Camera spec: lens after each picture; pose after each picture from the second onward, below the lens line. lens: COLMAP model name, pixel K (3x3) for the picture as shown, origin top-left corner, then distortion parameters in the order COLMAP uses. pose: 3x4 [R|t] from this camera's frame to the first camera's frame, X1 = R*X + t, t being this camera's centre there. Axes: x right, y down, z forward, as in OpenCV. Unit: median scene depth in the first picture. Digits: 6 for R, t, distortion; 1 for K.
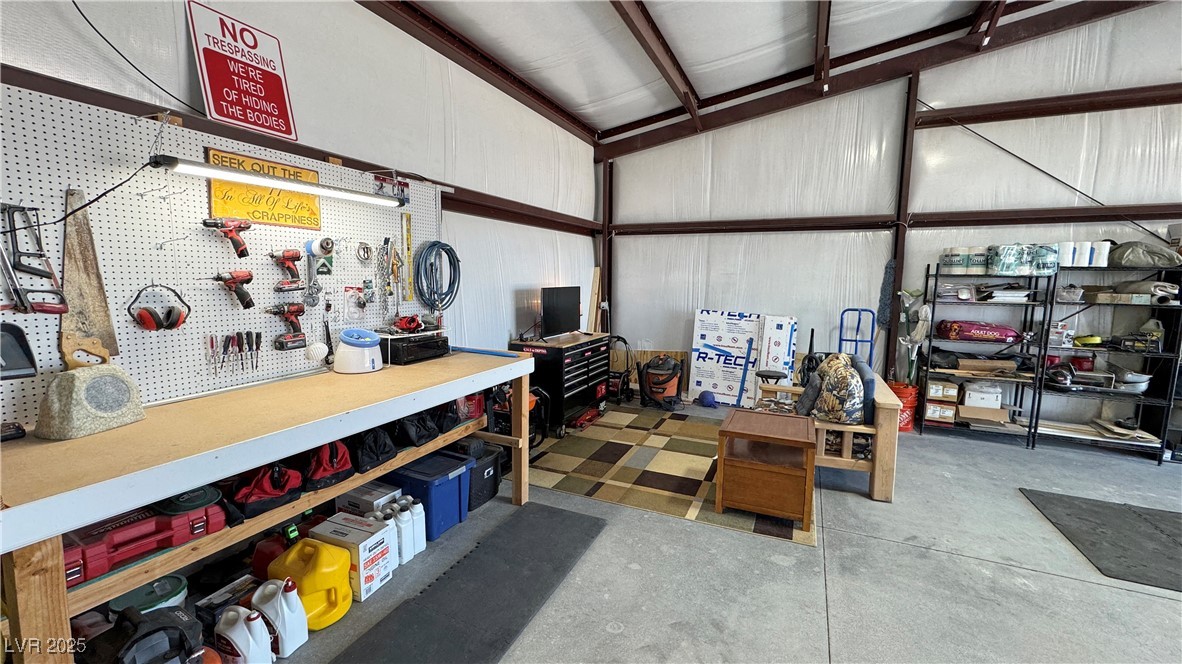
lens RADIAL K [[469.7, 0, 591.4], [0, 469.7, 330.0], [0, 0, 1]] dist [-0.001040, 0.000019]
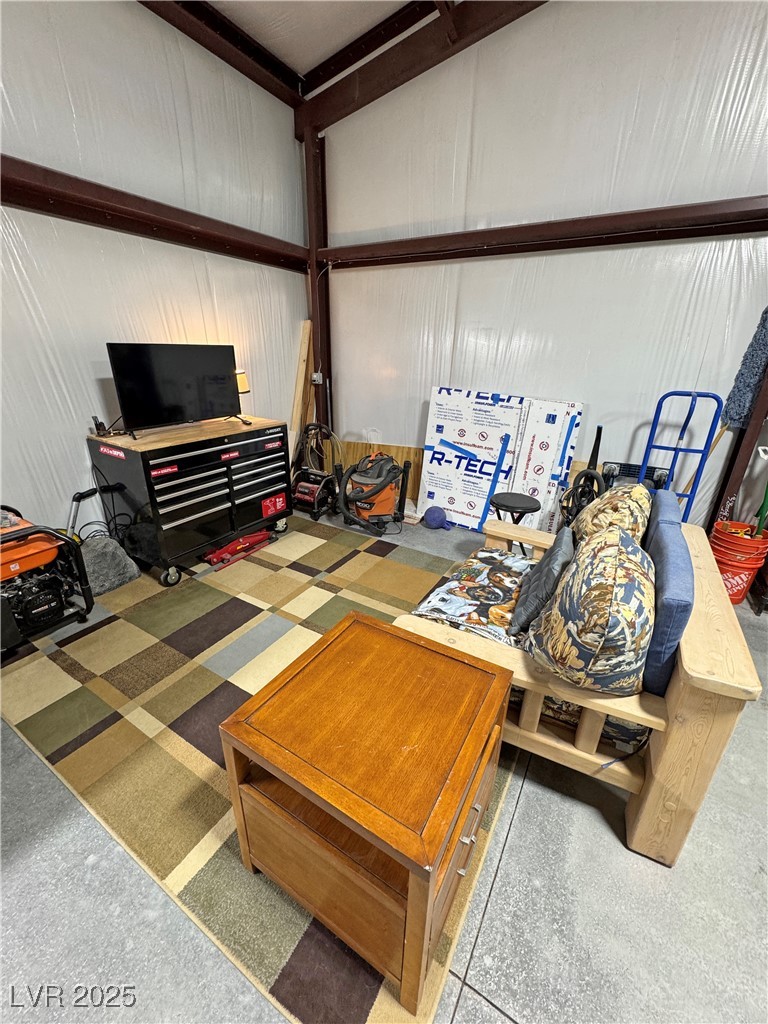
lens RADIAL K [[407.2, 0, 385.3], [0, 407.2, 511.0], [0, 0, 1]] dist [-0.000185, -0.000842]
pose [[0.993186, 0.052377, -0.104107, 0.339915], [-0.023383, 0.964709, 0.262277, -0.035235], [0.114170, -0.258056, 0.959360, 0.590419]]
